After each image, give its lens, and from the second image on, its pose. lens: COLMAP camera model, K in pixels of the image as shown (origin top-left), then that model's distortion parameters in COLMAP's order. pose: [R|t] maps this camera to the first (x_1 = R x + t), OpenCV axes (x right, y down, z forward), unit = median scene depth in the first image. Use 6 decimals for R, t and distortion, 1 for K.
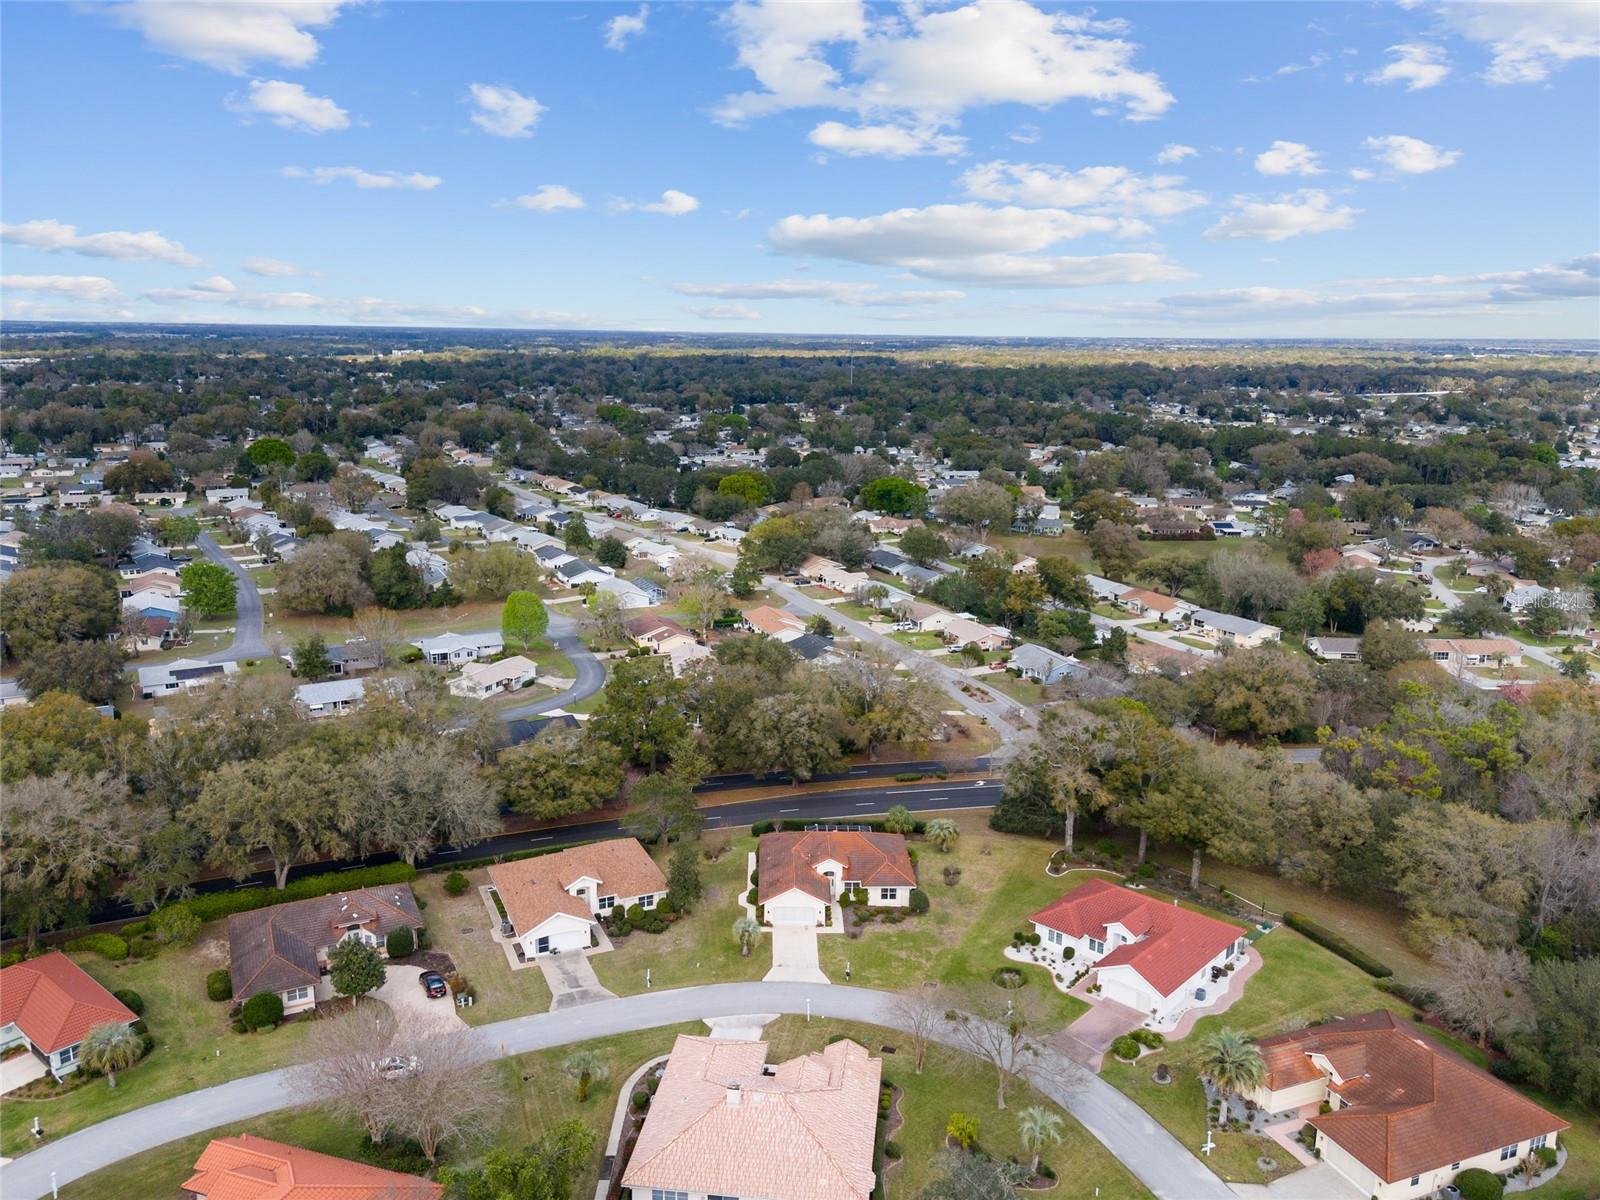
lens RADIAL K [[1169.6, 0, 800.0], [0, 1169.6, 600.0], [0, 0, 1]] dist [0.093264, -0.113725]
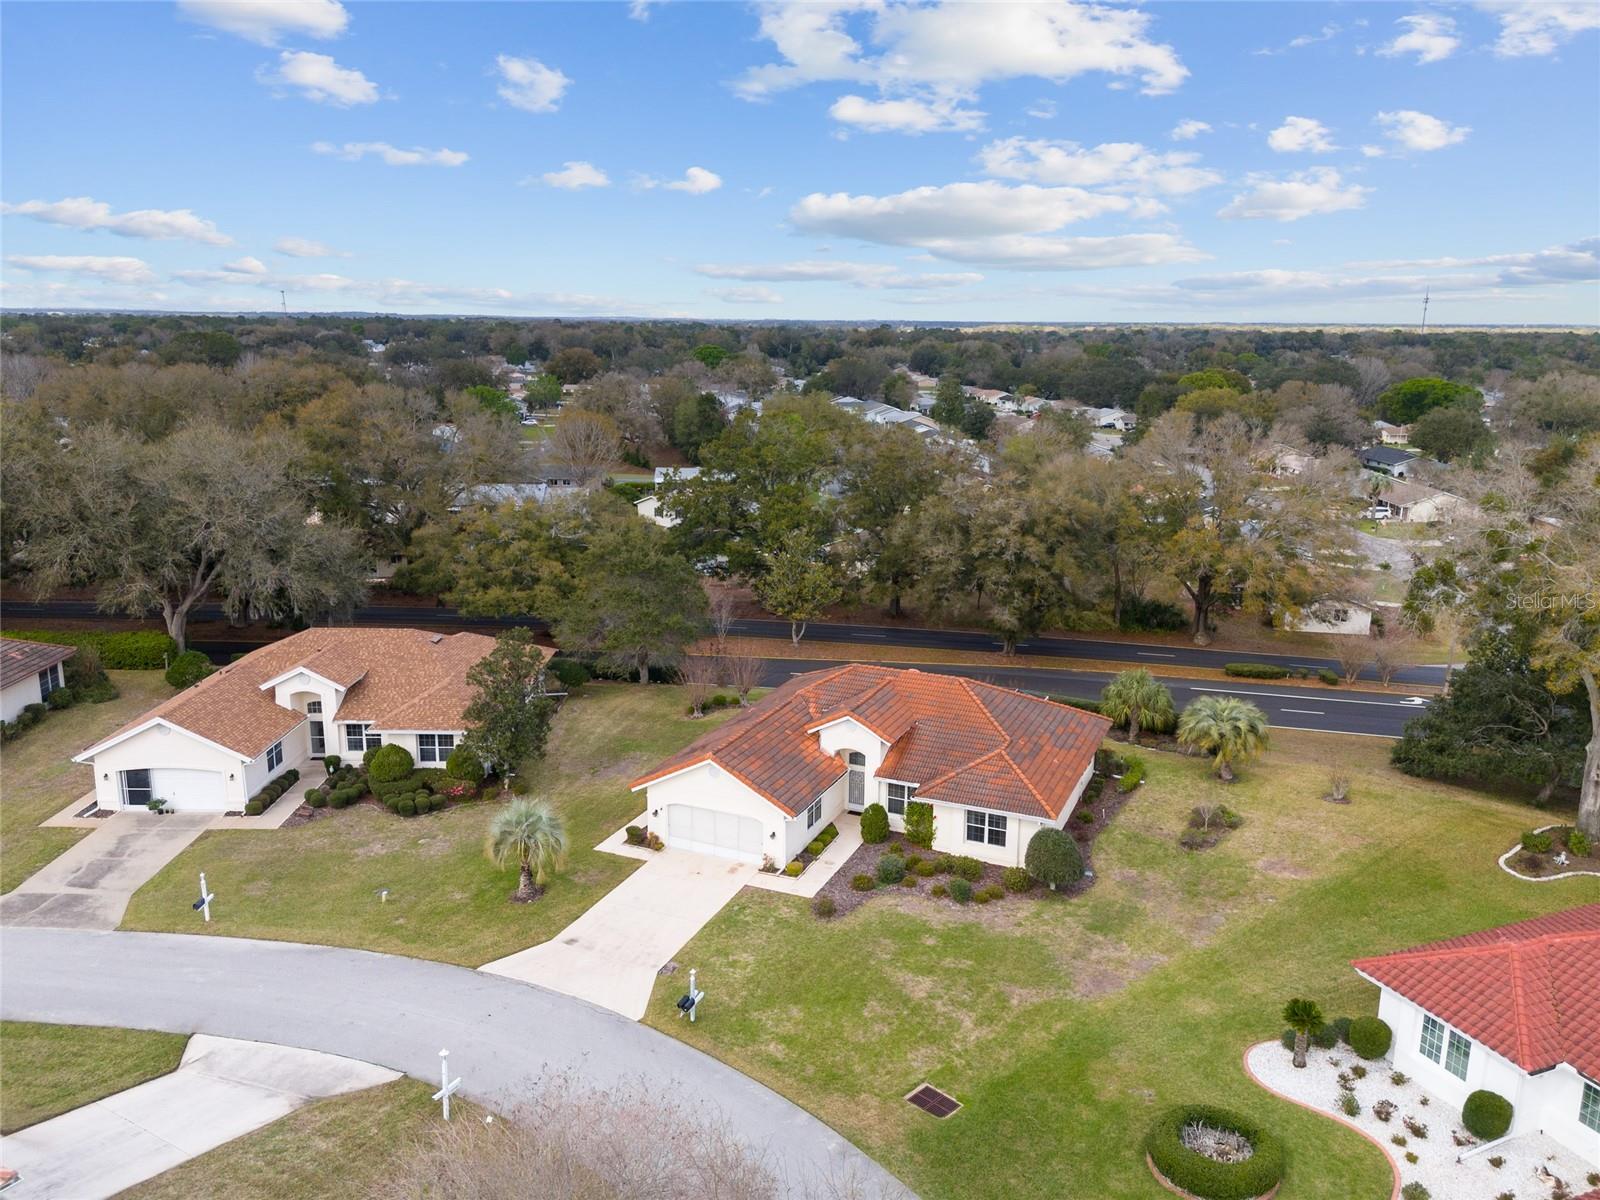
lens RADIAL K [[1203.2, 0, 800.0], [0, 1203.2, 600.0], [0, 0, 1]] dist [0.070771, -0.071470]
pose [[0.909603, 0.089888, -0.405638, 0.175345], [-0.086228, 0.995901, 0.027330, 0.175264], [0.406432, 0.010118, 0.913625, 0.636036]]
